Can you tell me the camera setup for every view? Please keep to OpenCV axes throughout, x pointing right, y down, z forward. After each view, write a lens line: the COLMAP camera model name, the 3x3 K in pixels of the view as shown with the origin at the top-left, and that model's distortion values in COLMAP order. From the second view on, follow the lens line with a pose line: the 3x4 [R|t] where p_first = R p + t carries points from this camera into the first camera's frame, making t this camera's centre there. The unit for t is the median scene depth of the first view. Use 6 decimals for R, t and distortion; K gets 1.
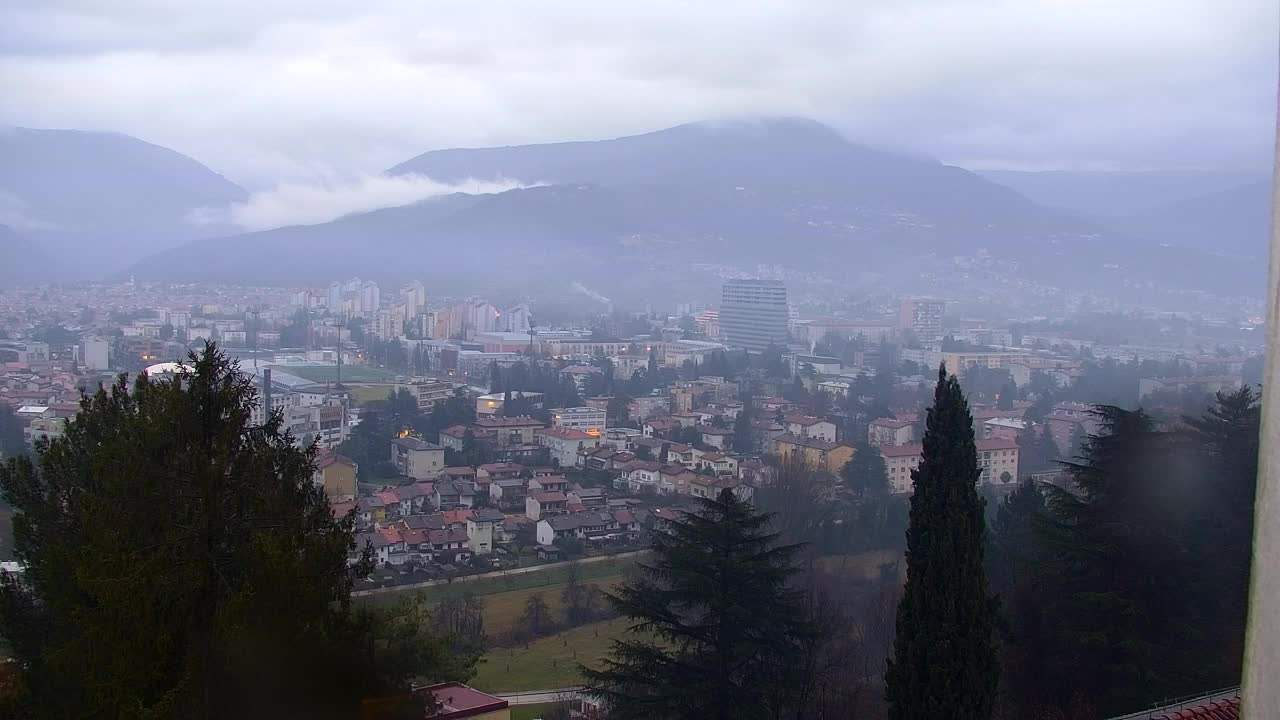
lens RADIAL K [[964.7, 0, 640.0], [0, 964.7, 360.0], [0, 0, 1]] dist [-0.000116, 0.004384]
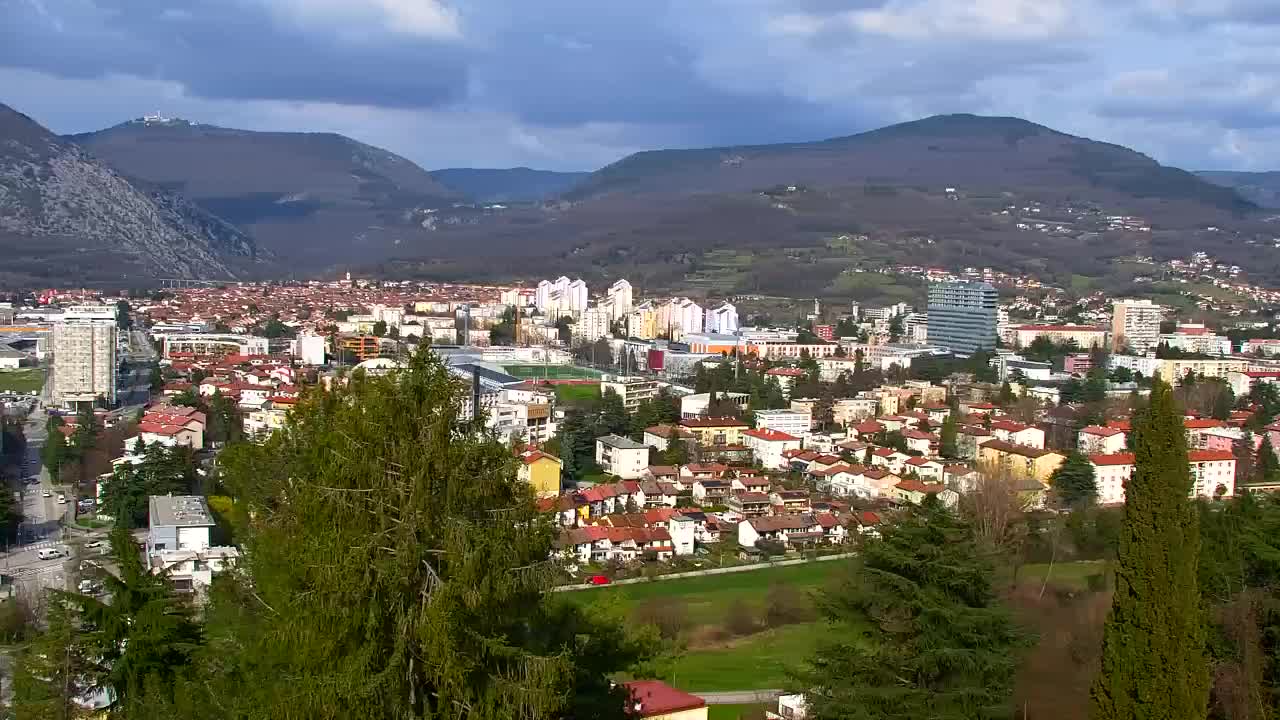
lens RADIAL K [[964.7, 0, 640.0], [0, 964.7, 360.0], [0, 0, 1]] dist [-0.000116, 0.004384]
pose [[0.997625, 0.014643, -0.067304, -0.144350], [-0.014615, 0.999893, 0.000911, -0.000341], [0.067310, 0.000075, 0.997732, -0.006434]]
